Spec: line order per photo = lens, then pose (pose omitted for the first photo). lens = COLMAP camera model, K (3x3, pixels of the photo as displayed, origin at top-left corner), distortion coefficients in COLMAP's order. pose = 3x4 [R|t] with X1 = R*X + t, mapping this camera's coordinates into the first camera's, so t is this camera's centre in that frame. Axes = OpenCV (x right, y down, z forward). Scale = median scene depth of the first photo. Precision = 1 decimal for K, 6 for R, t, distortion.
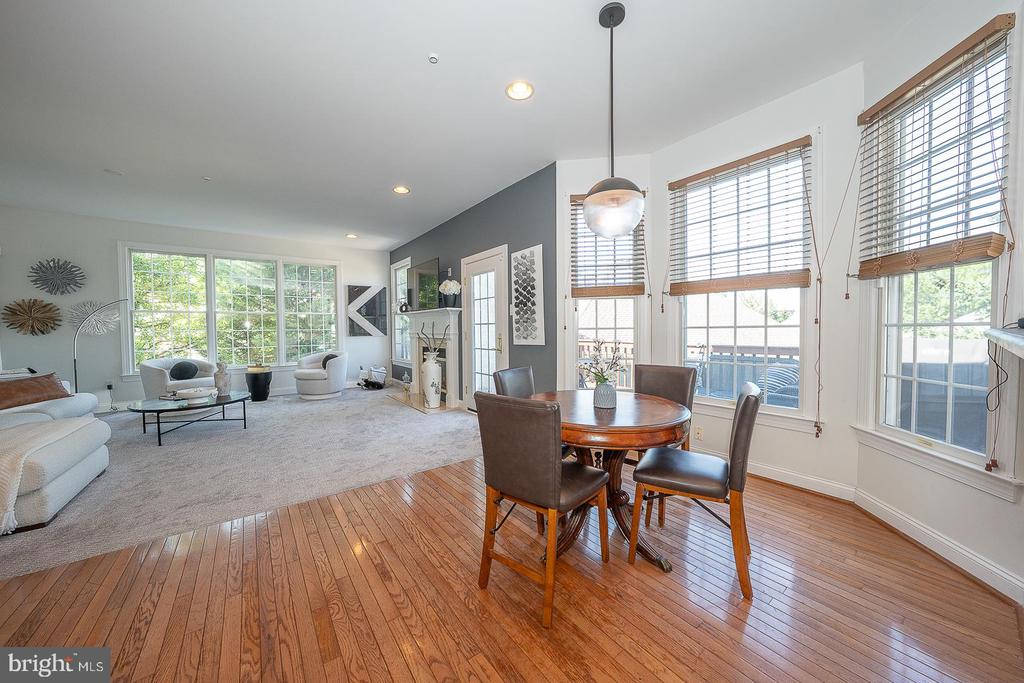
lens RADIAL K [[349.0, 0, 513.0], [0, 349.0, 338.6], [0, 0, 1]] dist [-0.016796, 0.000385]
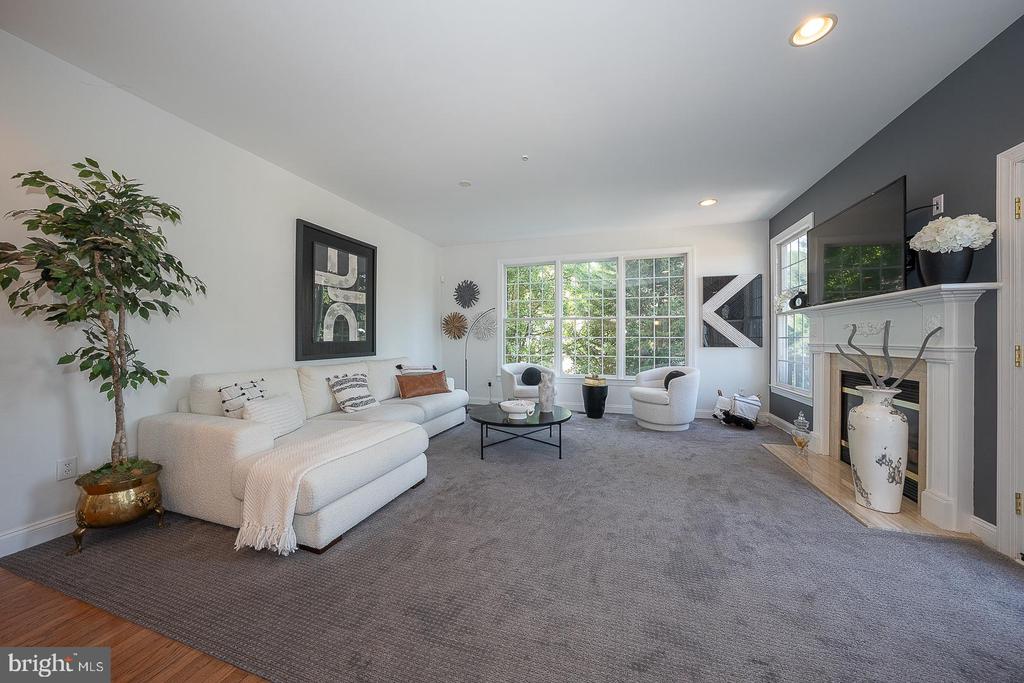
lens RADIAL K [[349.0, 0, 513.0], [0, 349.0, 338.6], [0, 0, 1]] dist [-0.016796, 0.000385]
pose [[0.574318, 0.009138, -0.818581, -0.139003], [-0.031087, 0.999460, -0.010653, -0.005275], [0.818042, 0.031565, 0.574292, 0.338657]]
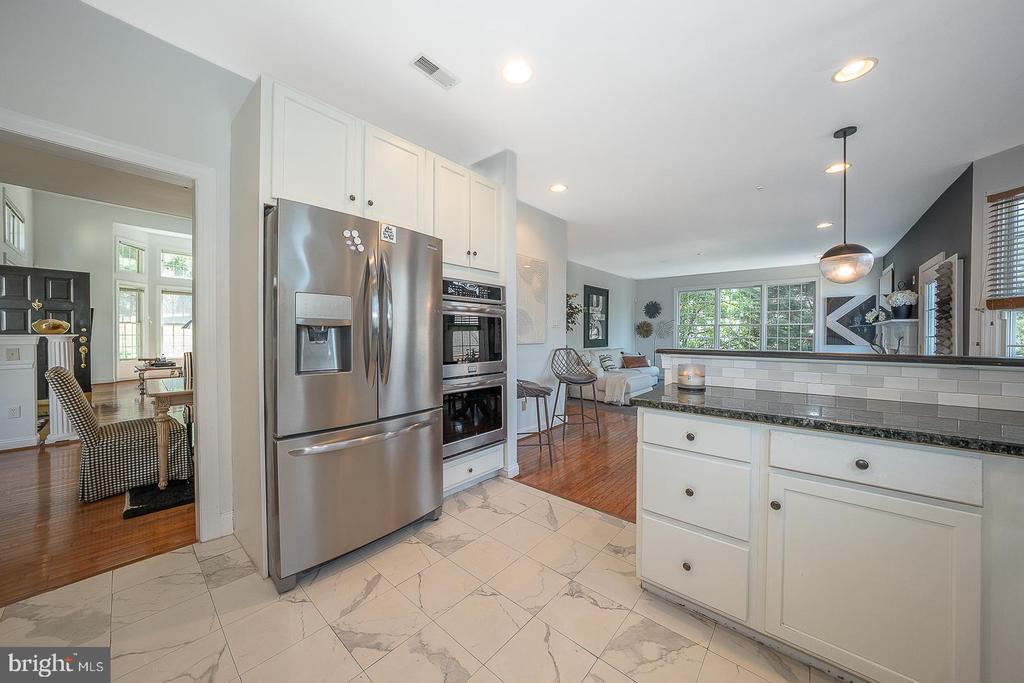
lens RADIAL K [[349.0, 0, 513.0], [0, 349.0, 338.6], [0, 0, 1]] dist [-0.016796, 0.000385]
pose [[0.205654, 0.023990, -0.978331, 0.494674], [-0.036075, 0.999206, 0.016919, -0.010701], [0.977960, 0.031814, 0.206356, -0.235079]]
